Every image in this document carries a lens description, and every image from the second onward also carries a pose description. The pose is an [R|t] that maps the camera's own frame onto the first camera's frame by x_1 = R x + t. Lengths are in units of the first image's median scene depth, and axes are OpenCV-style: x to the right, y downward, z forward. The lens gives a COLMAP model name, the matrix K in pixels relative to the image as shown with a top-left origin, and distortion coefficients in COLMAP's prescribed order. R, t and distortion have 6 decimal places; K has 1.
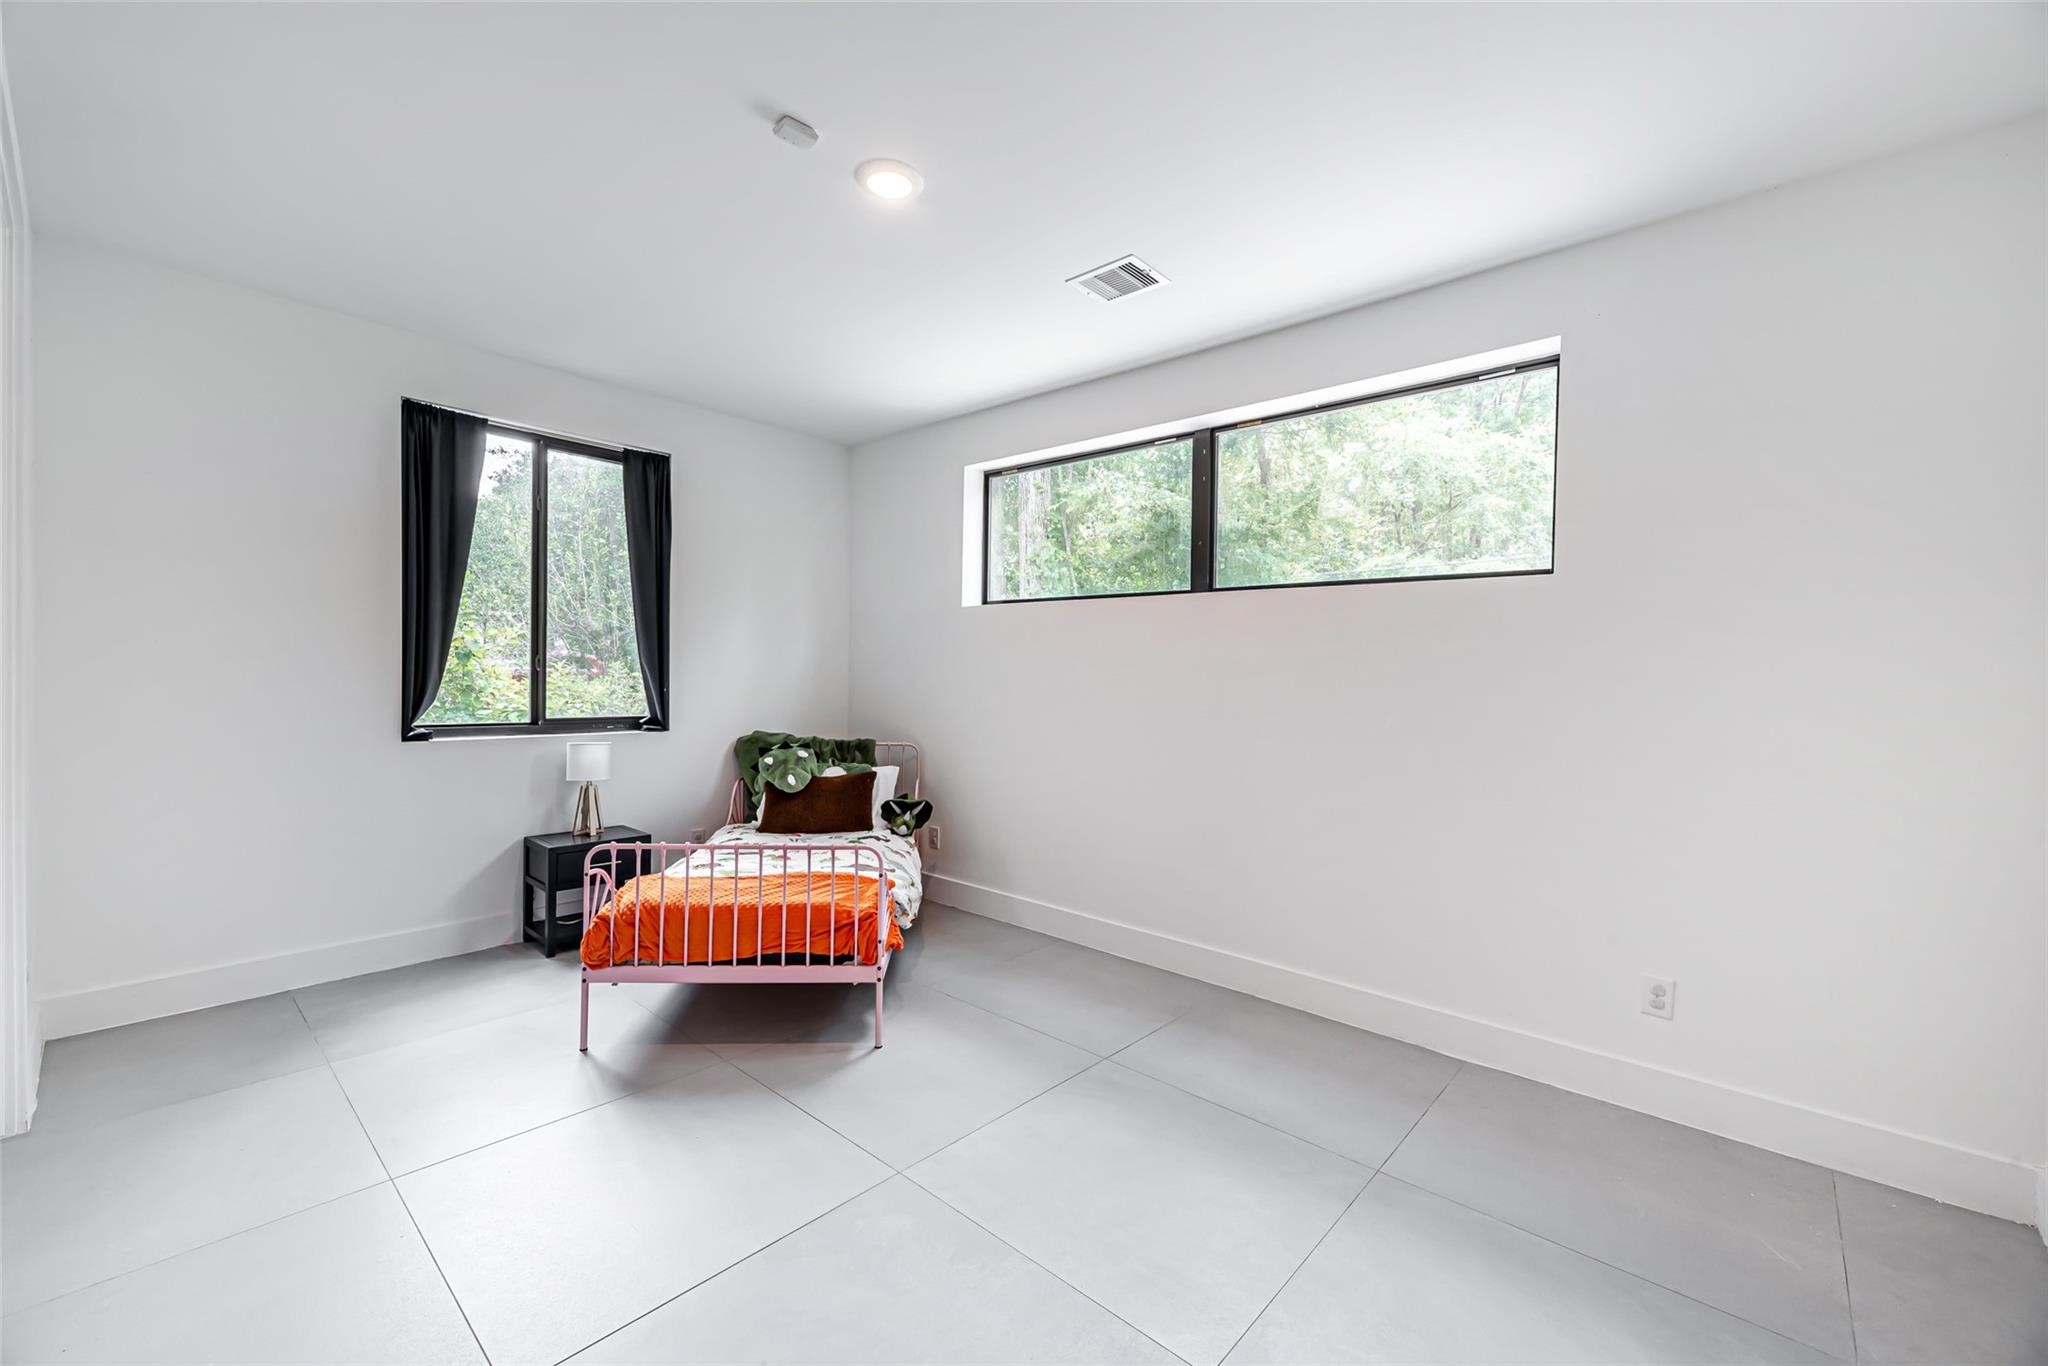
lens RADIAL K [[837.9, 0, 1013.3], [0, 837.9, 676.3], [0, 0, 1]] dist [-0.002000, 0.001027]
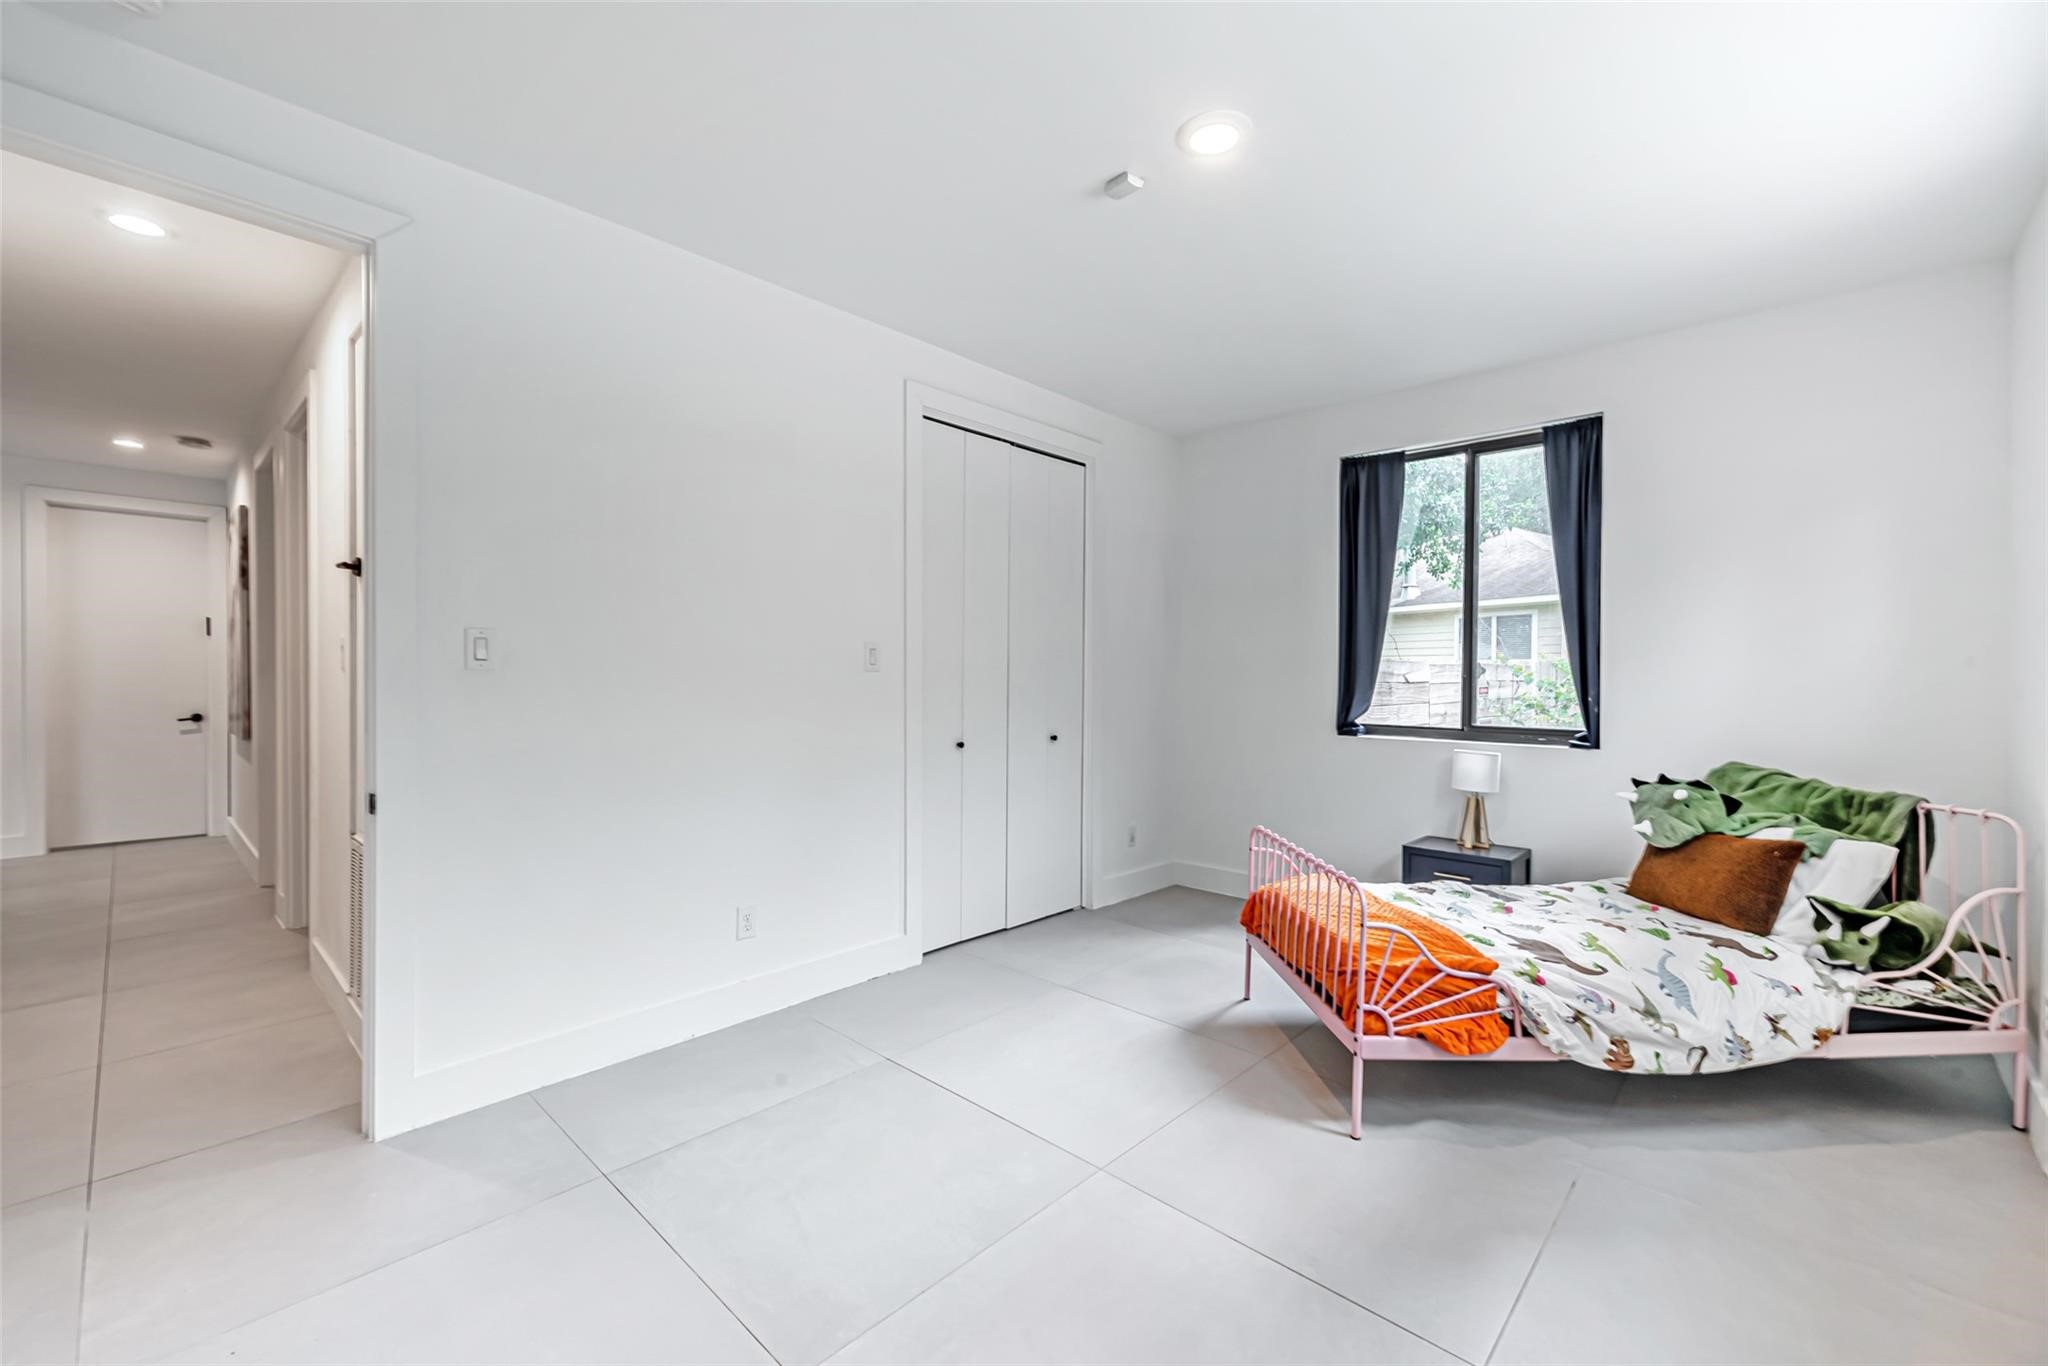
lens RADIAL K [[837.9, 0, 1014.1], [0, 837.9, 685.3], [0, 0, 1]] dist [-0.002000, 0.001027]
pose [[-0.033118, -0.001344, -0.999451, 0.457578], [-0.007598, 0.999971, -0.001092, 0.007491], [0.999423, 0.007557, -0.033127, 0.484420]]
